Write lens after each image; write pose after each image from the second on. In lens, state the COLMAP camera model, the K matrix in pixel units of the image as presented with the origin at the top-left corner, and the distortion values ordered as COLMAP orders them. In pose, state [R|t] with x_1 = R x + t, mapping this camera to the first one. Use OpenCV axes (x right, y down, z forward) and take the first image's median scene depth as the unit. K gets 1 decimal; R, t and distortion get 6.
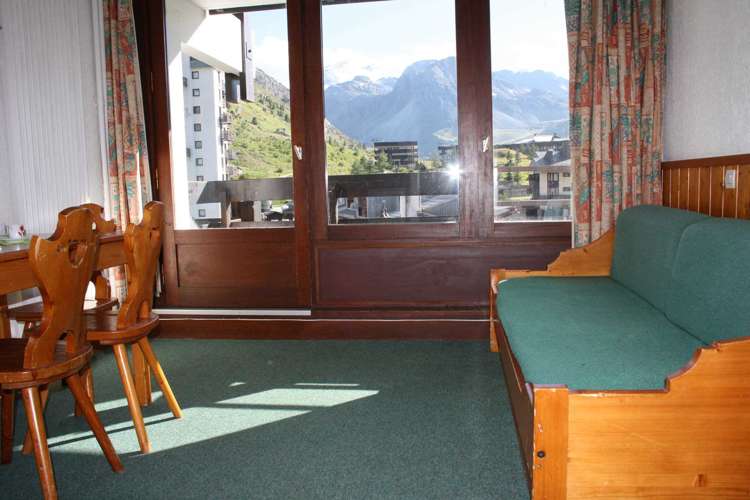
lens RADIAL K [[694.8, 0, 375.0], [0, 694.8, 250.0], [0, 0, 1]] dist [-0.007360, 0.000059]
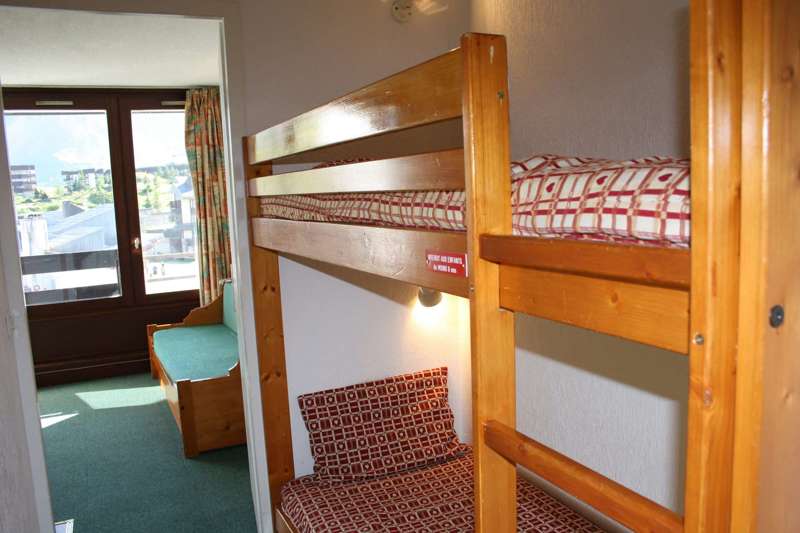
lens RADIAL K [[741.1, 0, 400.0], [0, 741.1, 266.5], [0, 0, 1]] dist [-0.007360, 0.000059]
pose [[0.869047, -0.068873, 0.489912, -0.094571], [0.076299, 0.997073, 0.004824, -0.044730], [-0.488811, 0.033188, 0.871758, -0.467090]]
